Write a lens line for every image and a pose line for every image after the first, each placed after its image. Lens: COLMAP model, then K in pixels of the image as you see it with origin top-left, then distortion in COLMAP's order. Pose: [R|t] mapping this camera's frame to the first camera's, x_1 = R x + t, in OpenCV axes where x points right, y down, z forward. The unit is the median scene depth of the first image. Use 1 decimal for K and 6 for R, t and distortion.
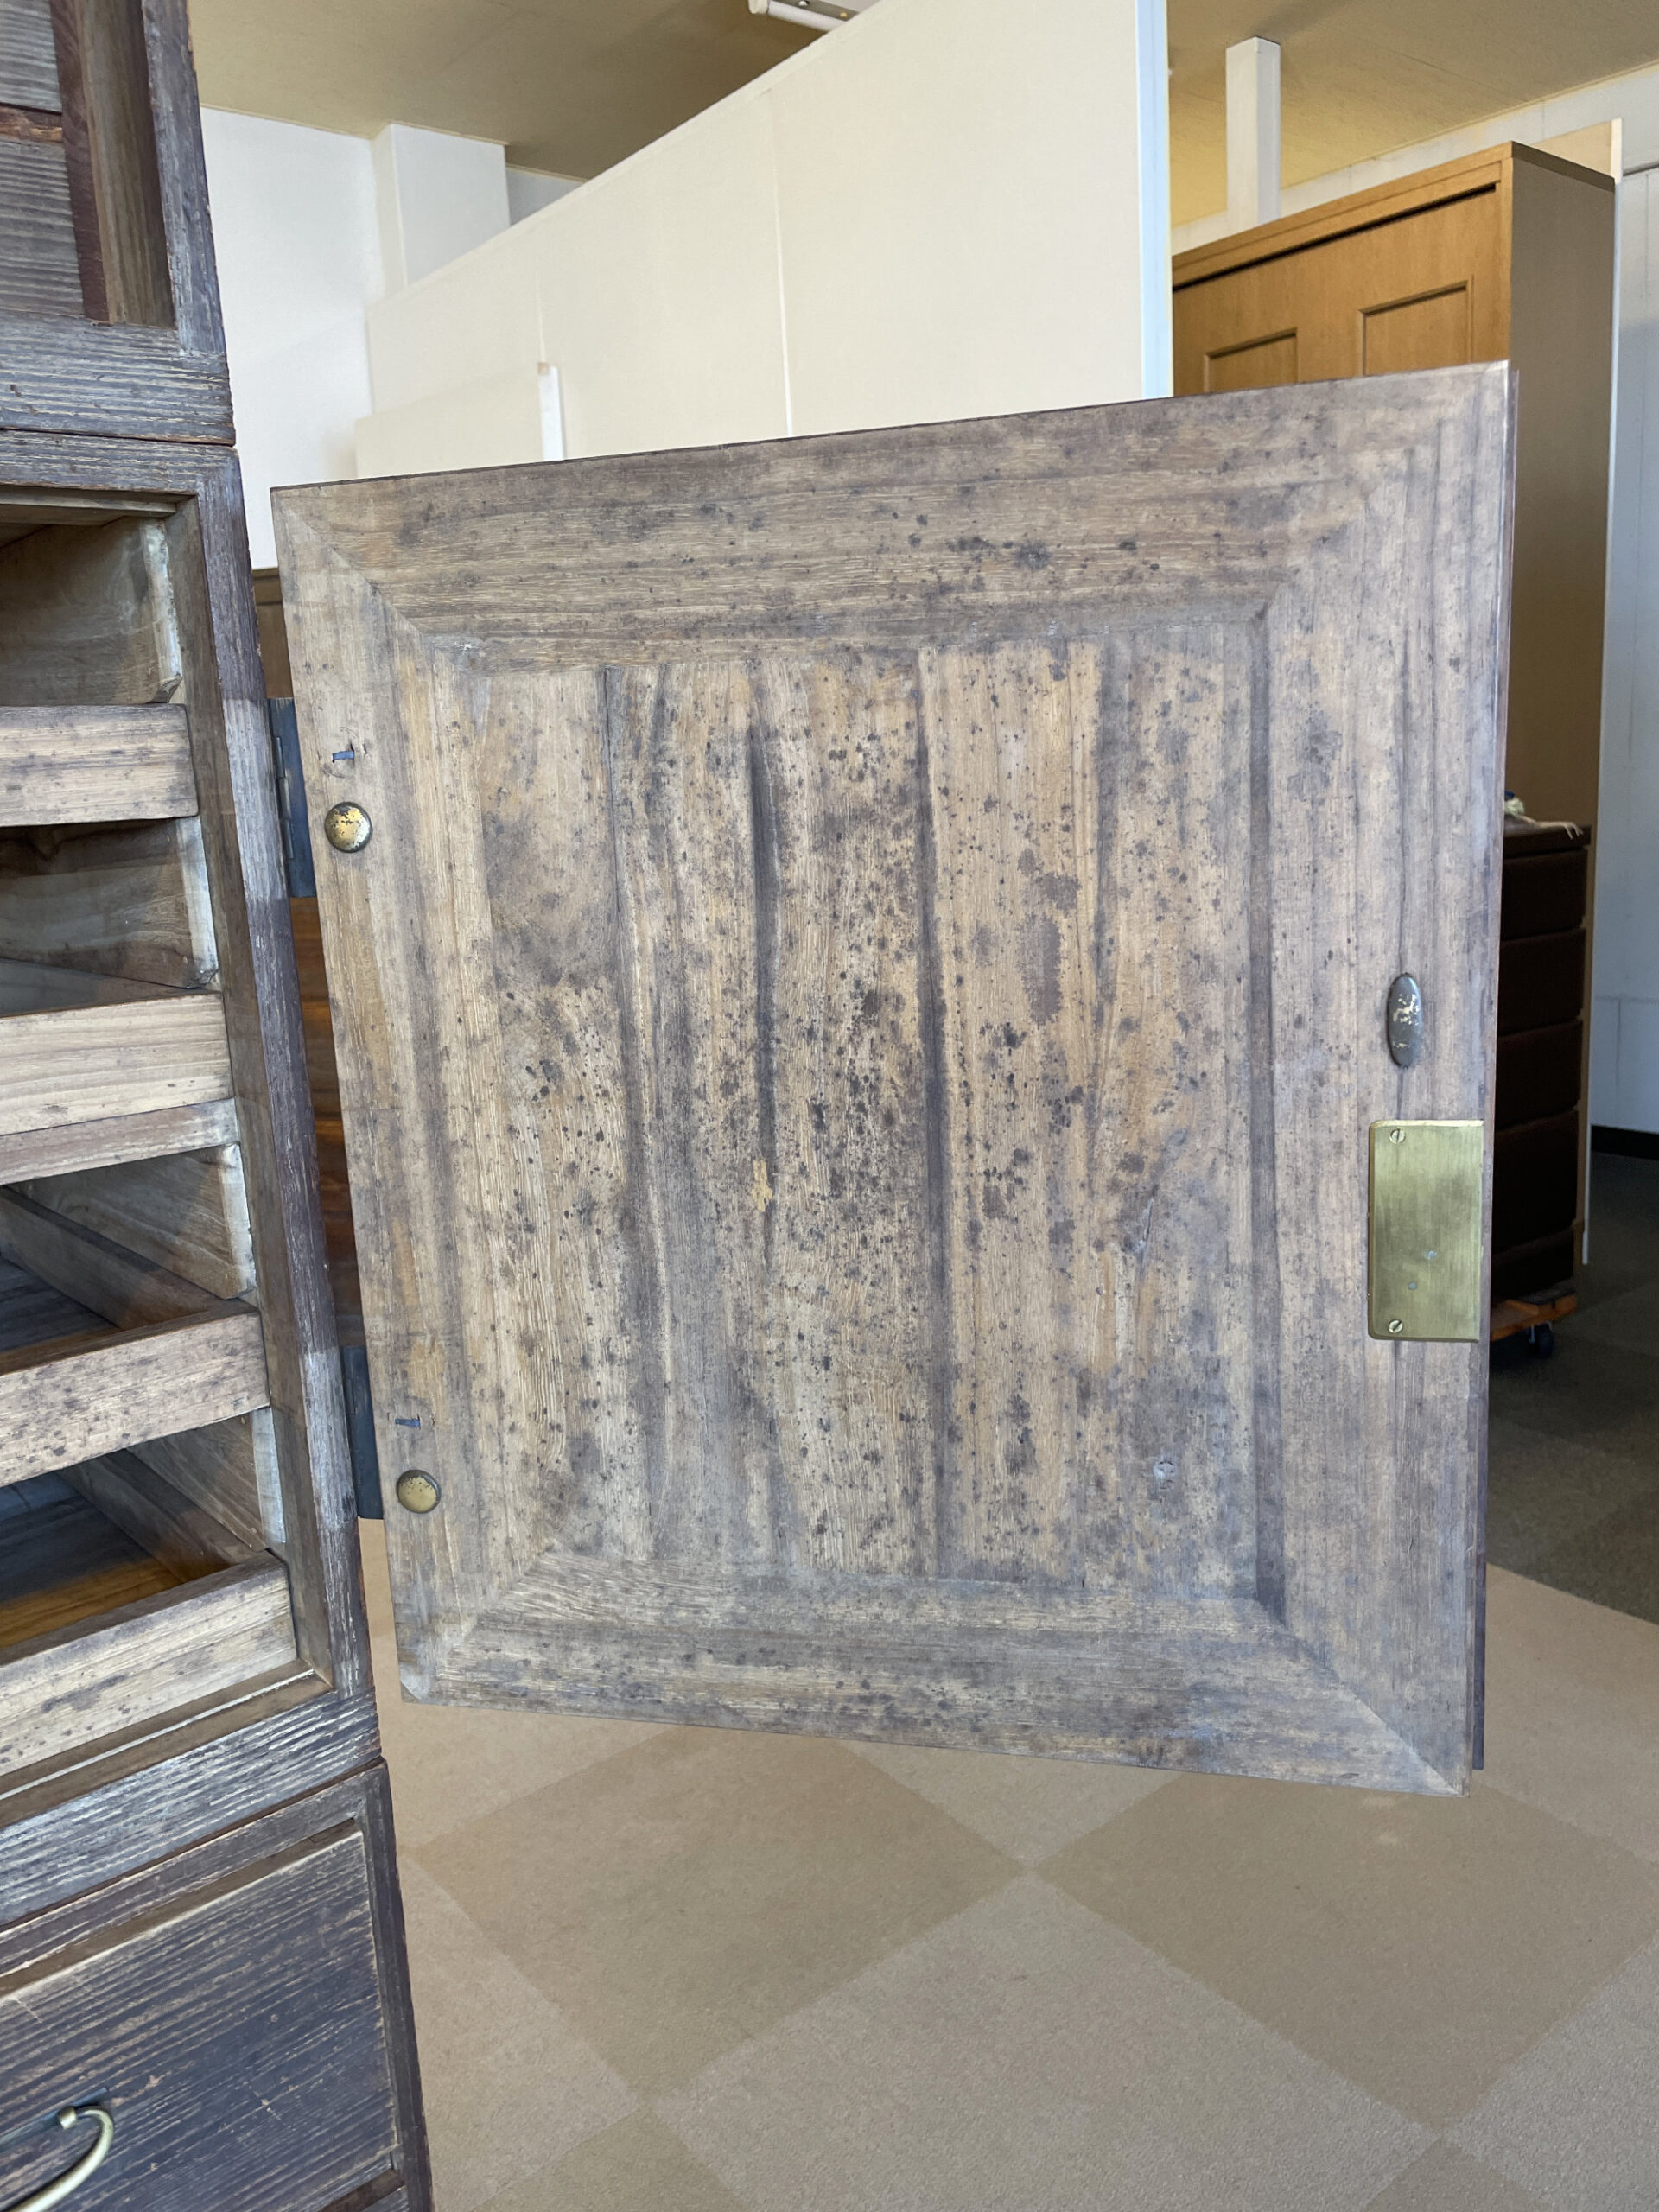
lens RADIAL K [[1773.2, 0, 836.3], [0, 1773.2, 1109.4], [0, 0, 1]] dist [0.070650, -0.078627]
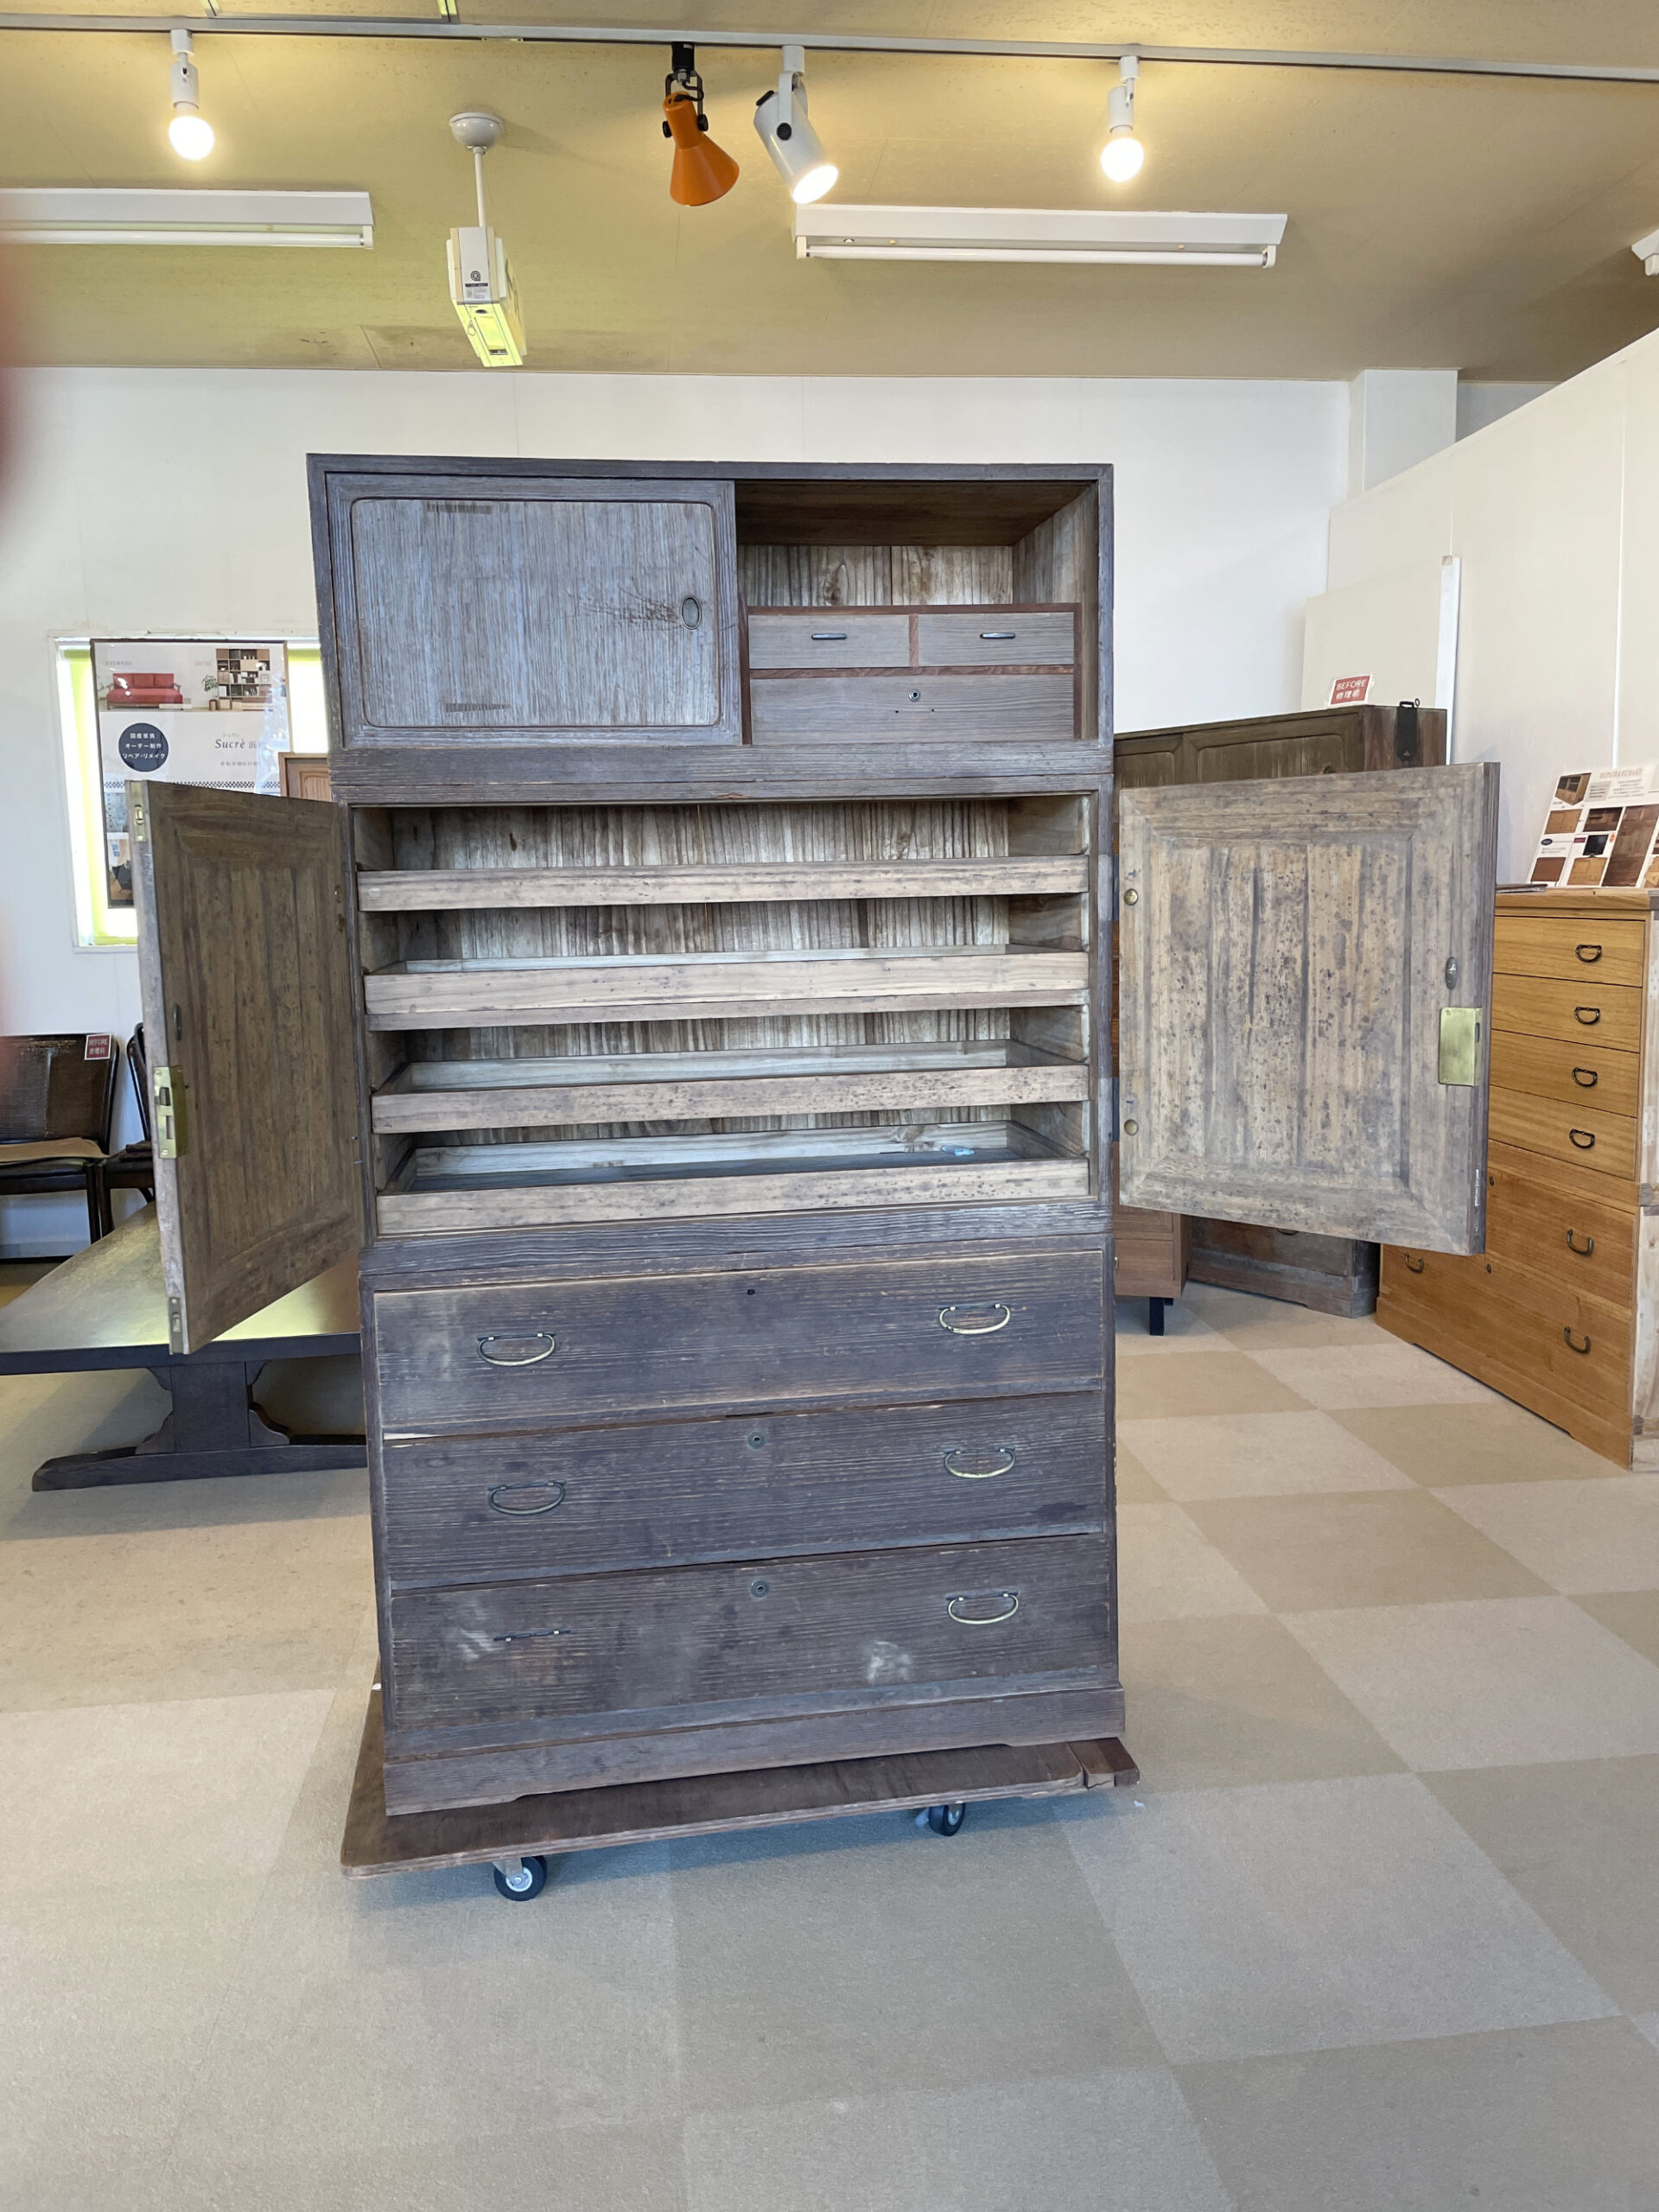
lens RADIAL K [[1773.2, 0, 820.5], [0, 1773.2, 1114.2], [0, 0, 1]] dist [0.070650, -0.078627]
pose [[0.855141, 0.099009, -0.508852, 0.867049], [-0.119583, 0.992794, -0.007792, 0.301110], [0.504414, 0.067513, 0.860819, -1.880262]]
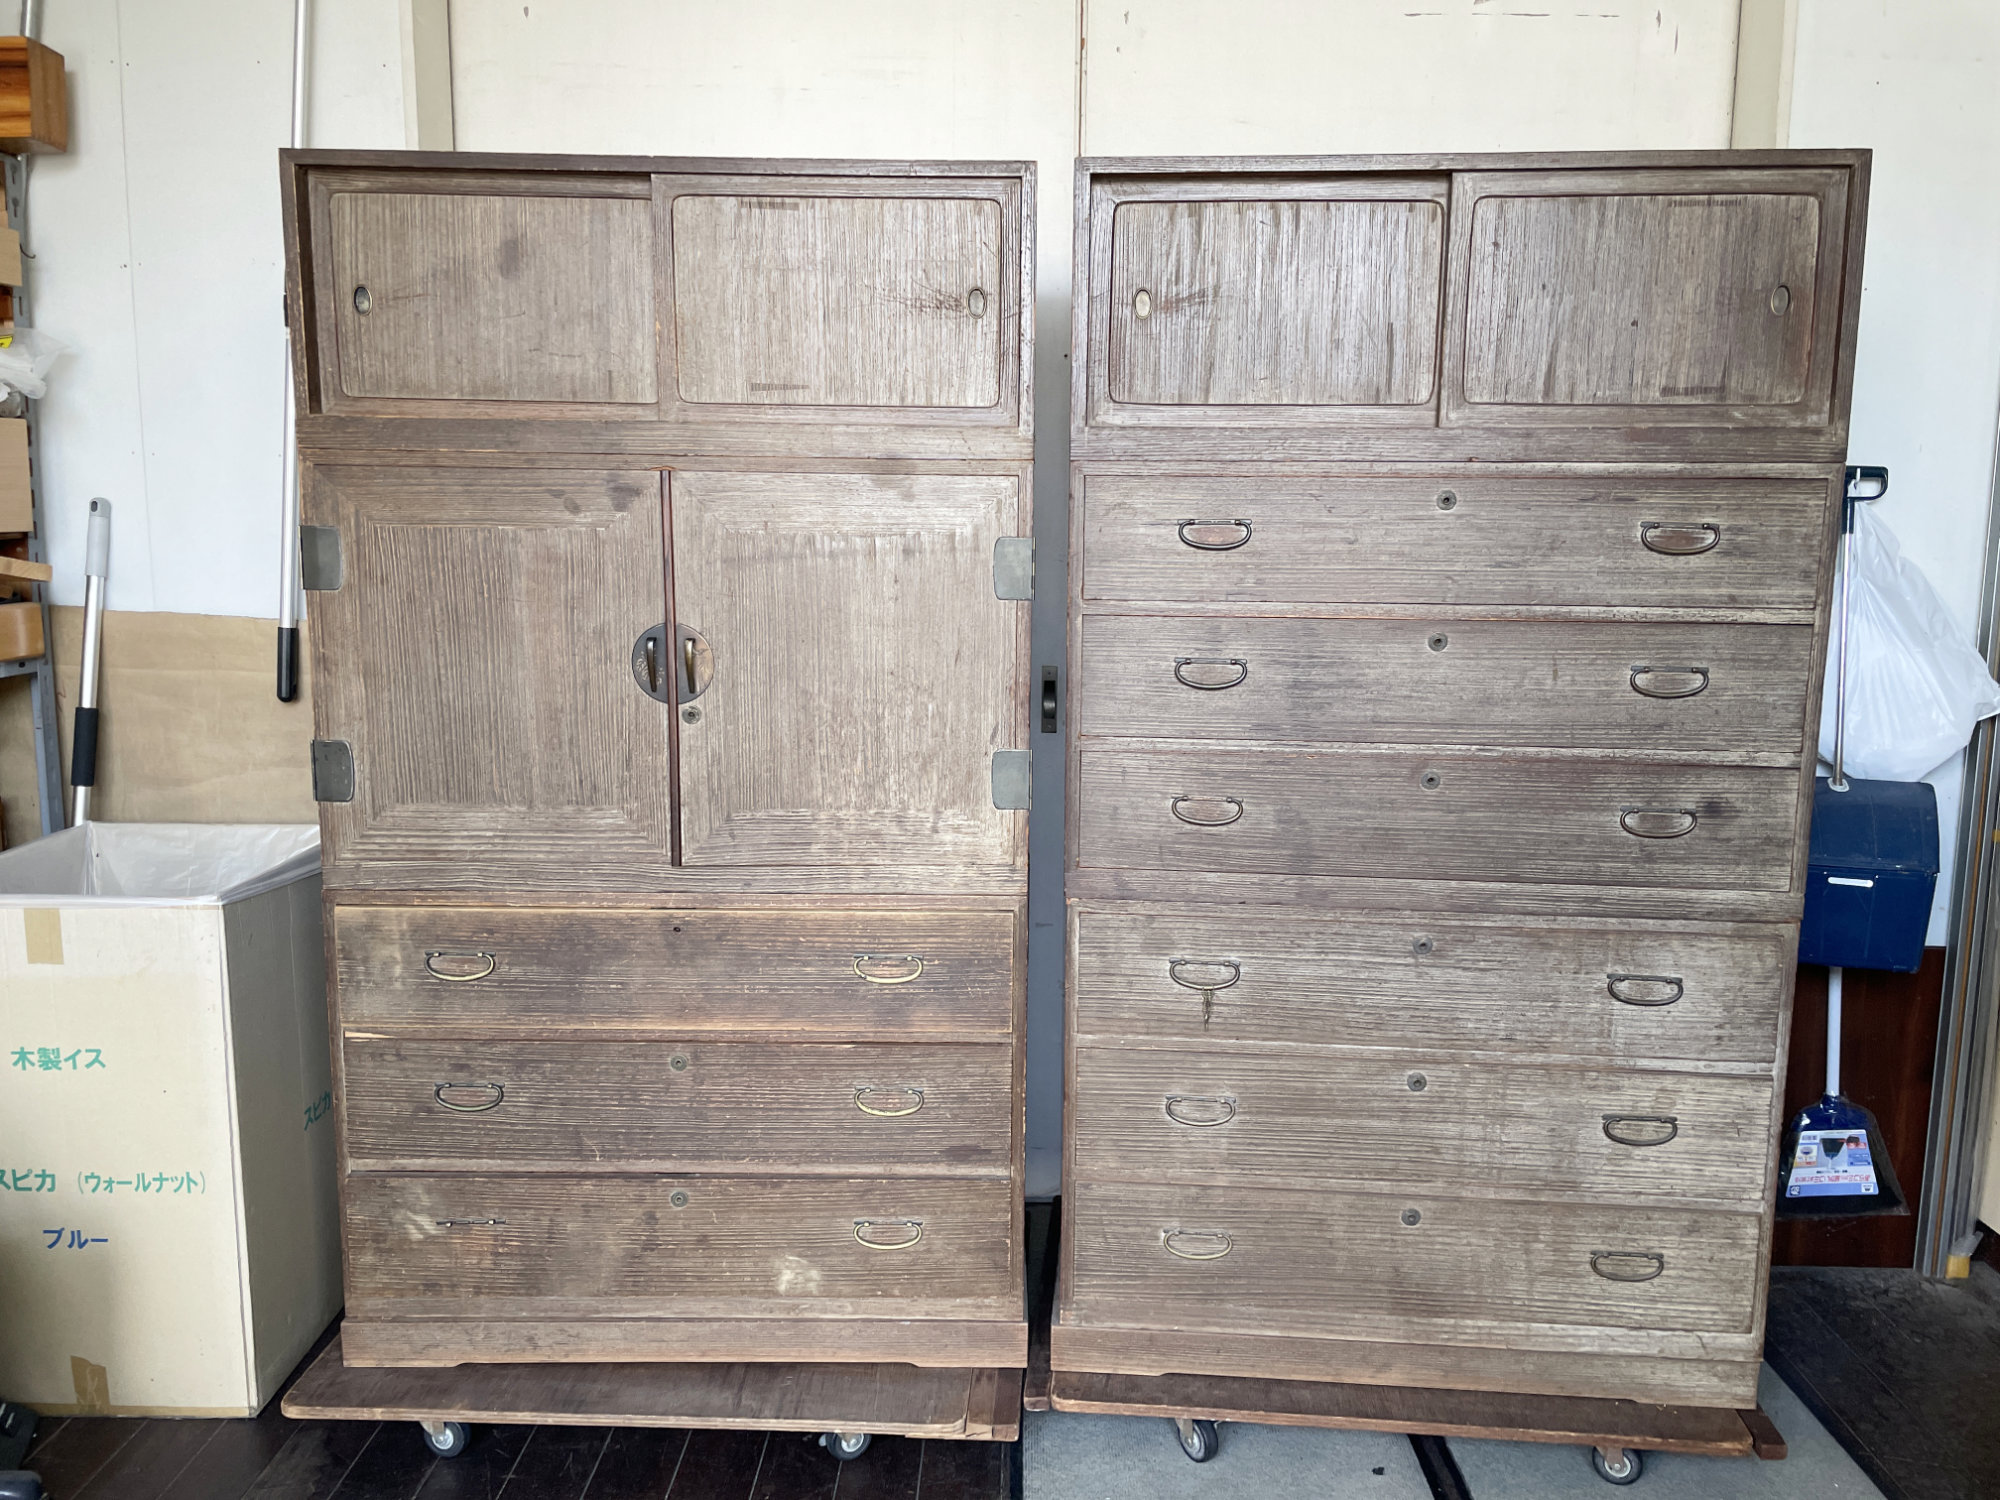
lens RADIAL K [[1603.3, 0, 1015.4], [0, 1603.3, 815.6], [0, 0, 1]] dist [0.070650, -0.078627]
pose [[0.769102, 0.163860, -0.617764, 1.562875], [-0.174376, 0.983703, 0.043830, 0.141737], [0.614878, 0.074014, 0.785141, -1.271365]]
